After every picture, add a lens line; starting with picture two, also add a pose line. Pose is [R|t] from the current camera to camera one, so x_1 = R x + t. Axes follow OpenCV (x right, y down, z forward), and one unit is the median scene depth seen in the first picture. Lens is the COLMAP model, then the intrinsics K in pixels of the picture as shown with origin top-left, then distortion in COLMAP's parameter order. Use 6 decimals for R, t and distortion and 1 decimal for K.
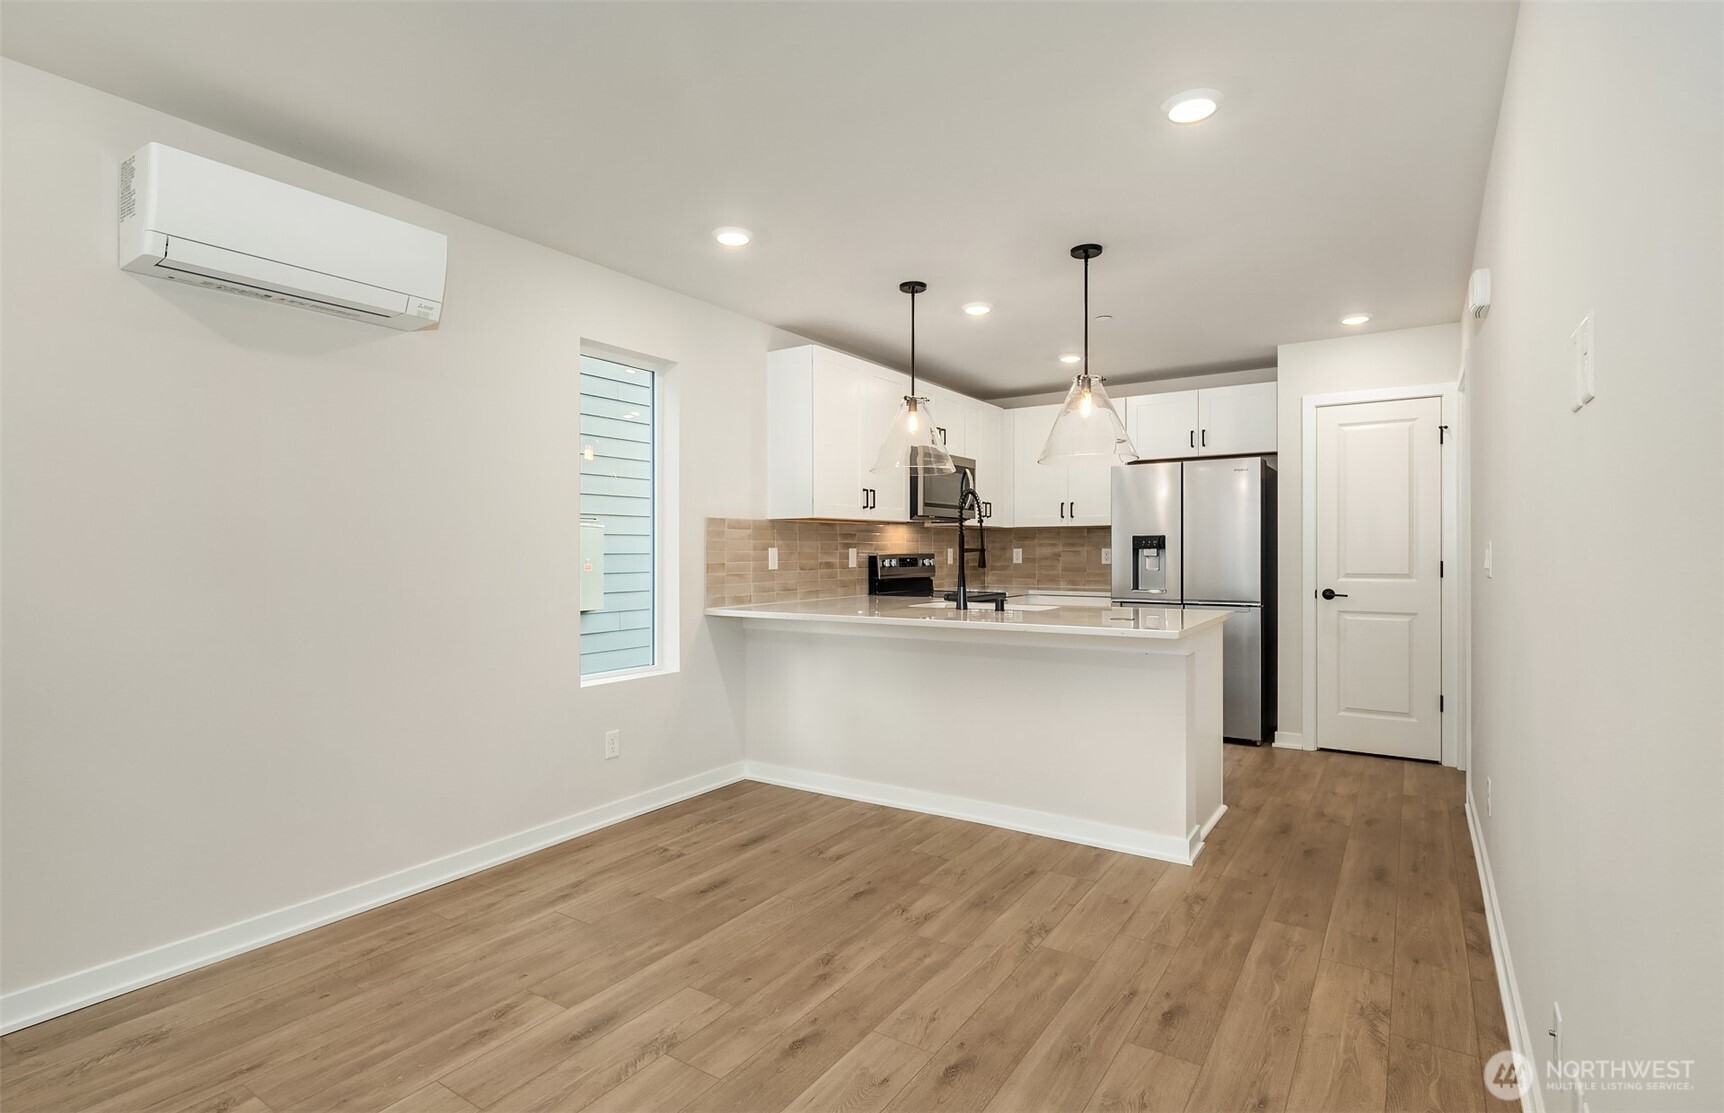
lens RADIAL K [[839.3, 0, 857.7], [0, 839.3, 534.9], [0, 0, 1]] dist [0.001450, -0.000382]
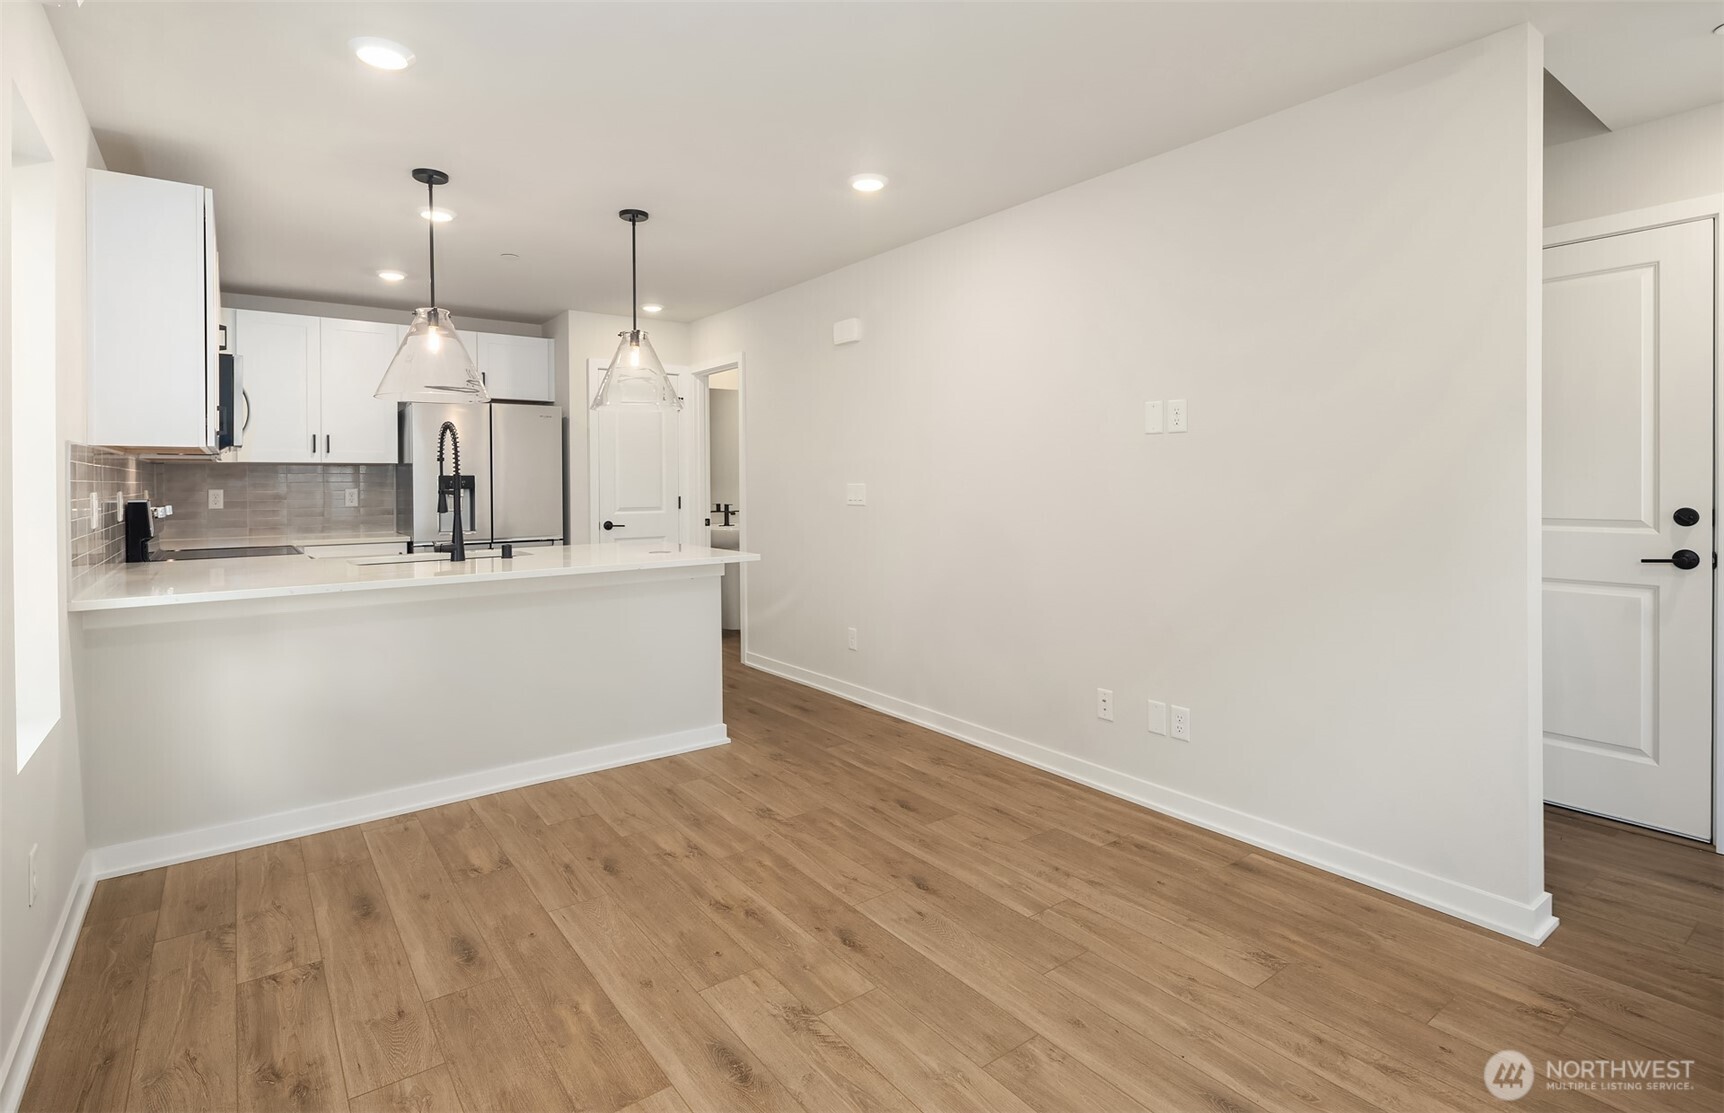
lens RADIAL K [[838.6, 0, 864.3], [0, 838.6, 479.9], [0, 0, 1]] dist [0.001569, -0.000763]
pose [[0.325362, 0.002197, 0.945587, -0.604129], [-0.012856, 0.999915, 0.002100, -0.002610], [-0.945502, -0.012840, 0.325363, 0.342096]]
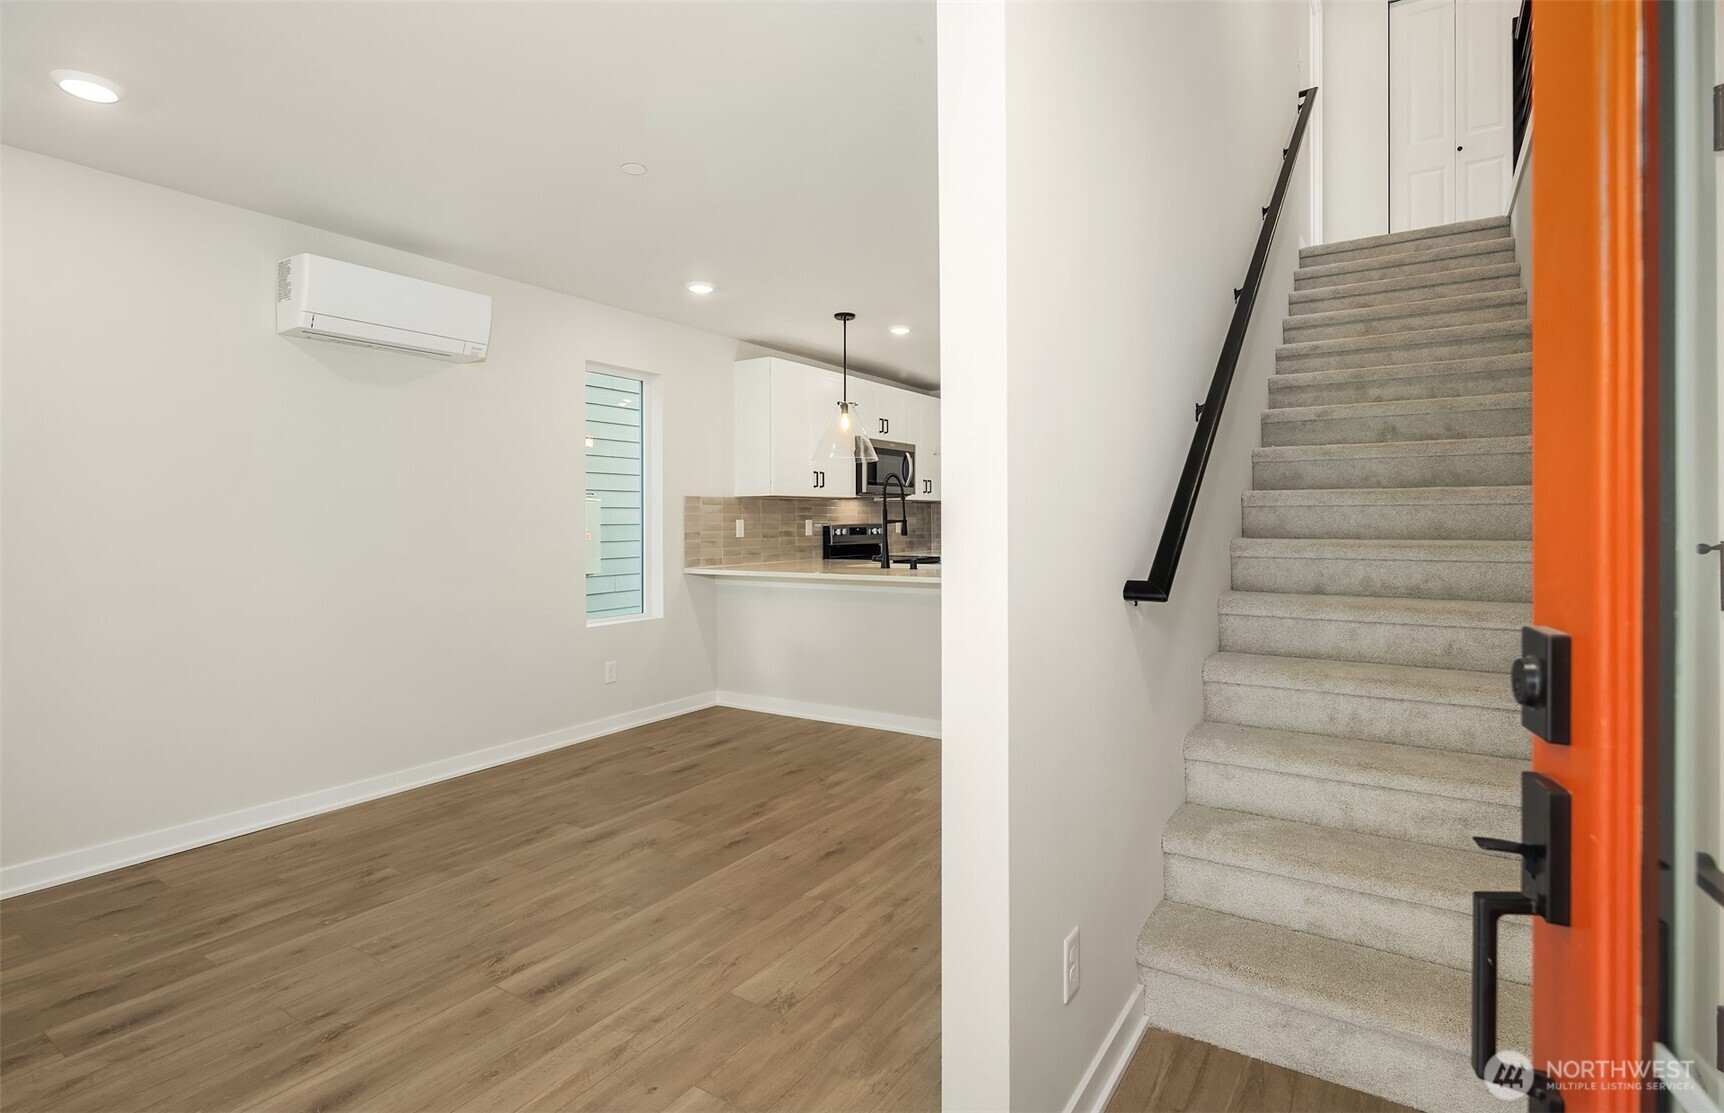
lens RADIAL K [[850.1, 0, 860.2], [0, 850.1, 509.3], [0, 0, 1]] dist [0.002192, 0.000301]
pose [[0.999974, -0.001945, 0.006901, 0.081999], [0.001901, 0.999978, 0.006363, -0.009215], [-0.006913, -0.006349, 0.999956, -0.305806]]
